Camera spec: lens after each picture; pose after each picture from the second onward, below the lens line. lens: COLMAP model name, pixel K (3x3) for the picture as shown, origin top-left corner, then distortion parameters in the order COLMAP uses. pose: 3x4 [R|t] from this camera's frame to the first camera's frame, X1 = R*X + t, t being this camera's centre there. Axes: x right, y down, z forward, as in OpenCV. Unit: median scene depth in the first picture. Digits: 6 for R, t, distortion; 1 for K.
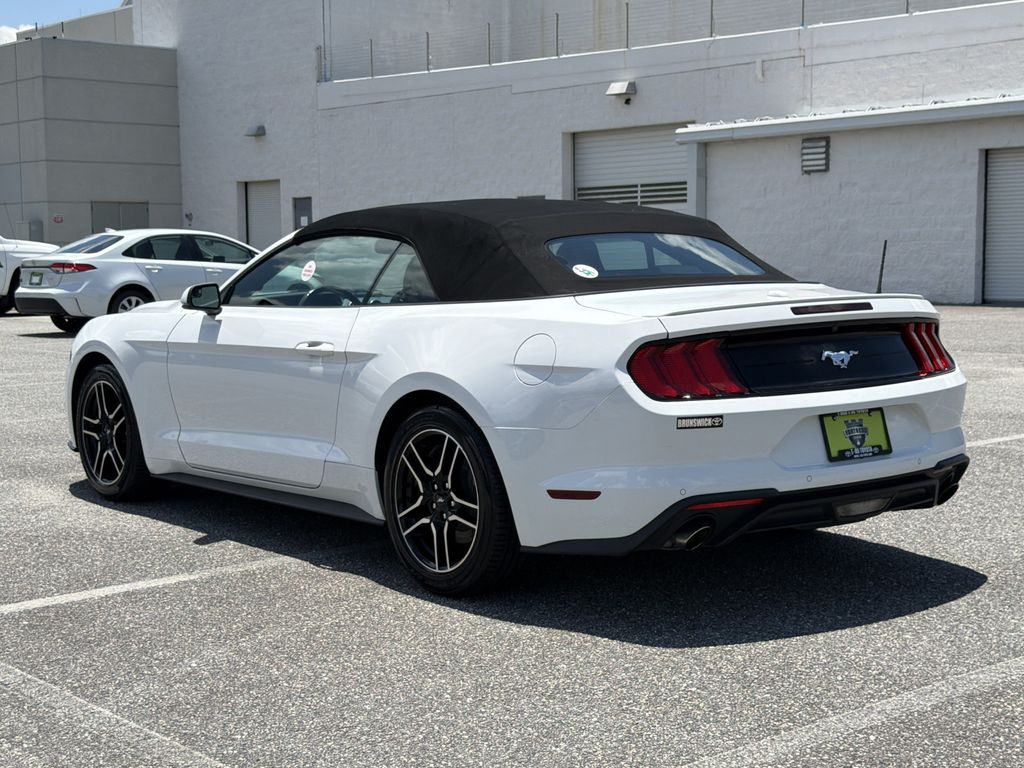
lens RADIAL K [[1603.7, 0, 523.4], [0, 1603.7, 390.8], [0, 0, 1]] dist [0.156701, -0.217178]
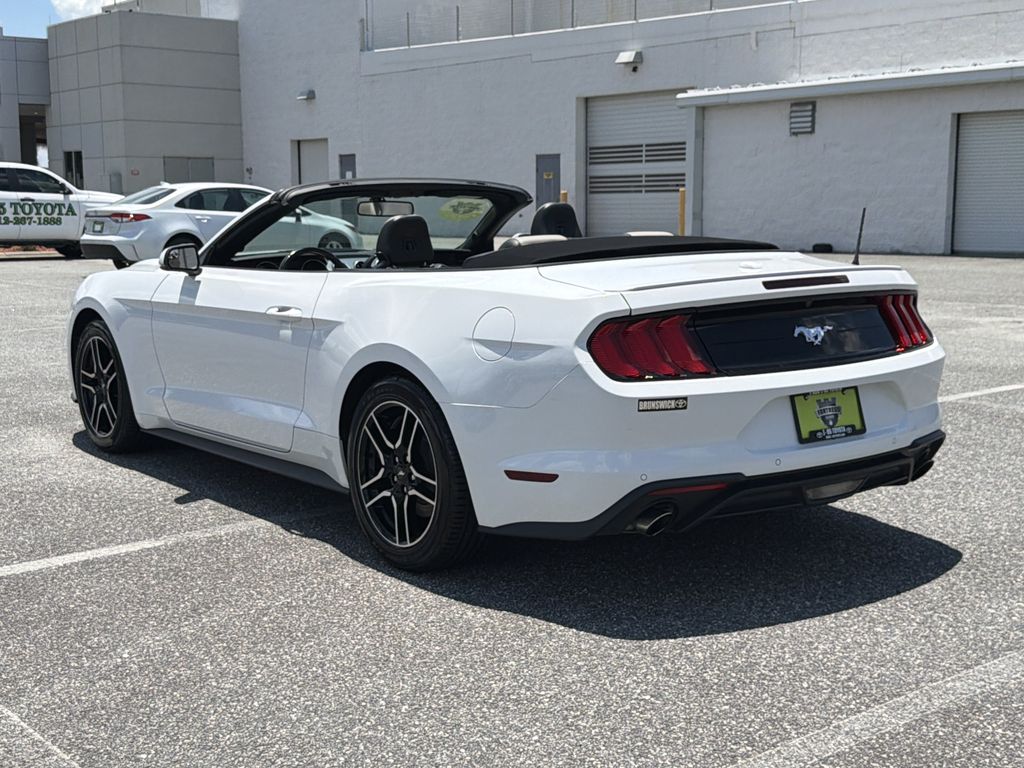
lens RADIAL K [[1375.7, 0, 512.0], [0, 1375.7, 384.0], [0, 0, 1]] dist [0.210591, -0.521612]
pose [[0.999642, 0.009627, -0.024945, 0.034093], [-0.008503, 0.998961, 0.044772, -0.023227], [0.025350, -0.044544, 0.998686, 0.152533]]
